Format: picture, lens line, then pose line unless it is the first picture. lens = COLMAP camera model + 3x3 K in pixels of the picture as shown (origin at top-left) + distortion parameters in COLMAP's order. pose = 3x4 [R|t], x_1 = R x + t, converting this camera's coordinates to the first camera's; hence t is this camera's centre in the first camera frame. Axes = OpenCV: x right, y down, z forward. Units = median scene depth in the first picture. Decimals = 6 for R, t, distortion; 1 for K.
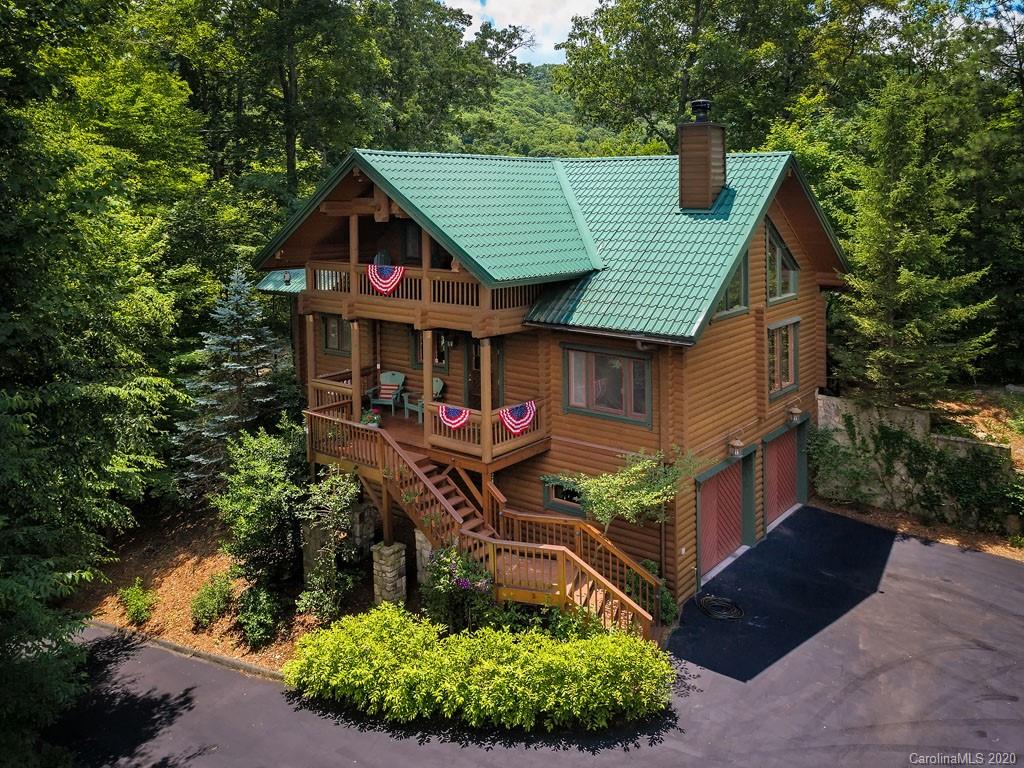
lens RADIAL K [[852.8, 0, 512.0], [0, 852.8, 384.0], [0, 0, 1]] dist [0.023684, -0.001713]
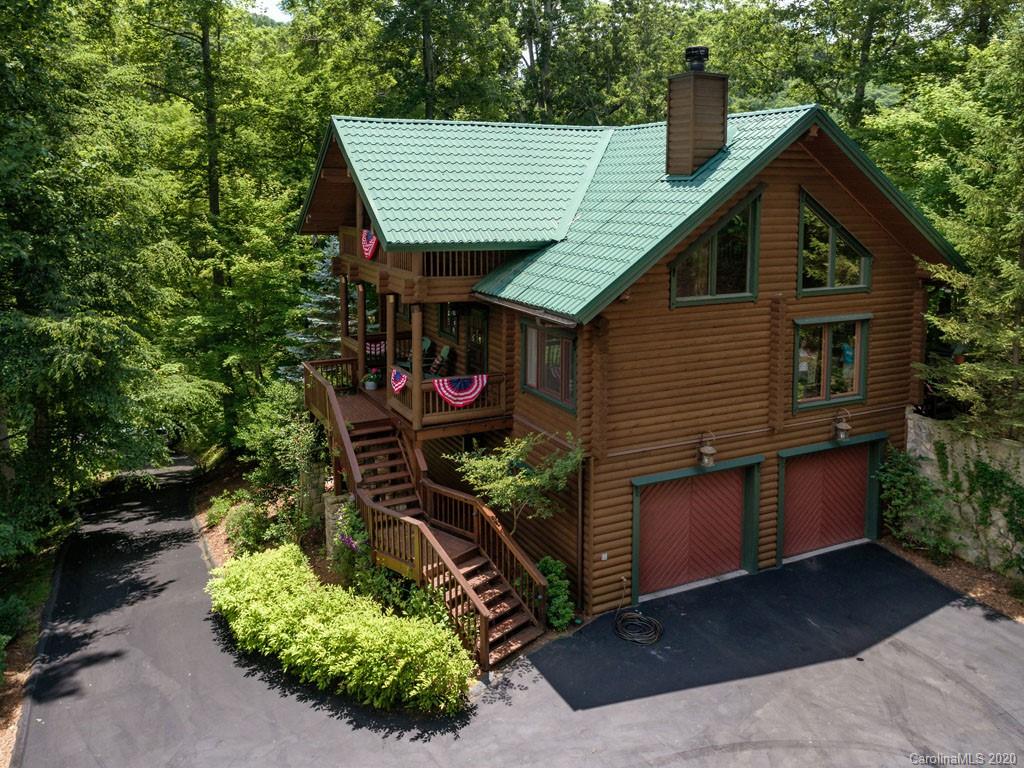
lens RADIAL K [[775.2, 0, 513.3], [0, 775.2, 404.9], [0, 0, 1]] dist [-0.000455, 0.003729]
pose [[0.896226, 0.122540, -0.426337, 0.410512], [-0.101084, 0.992219, 0.072694, -0.013272], [0.431928, -0.022054, 0.901639, 0.205026]]
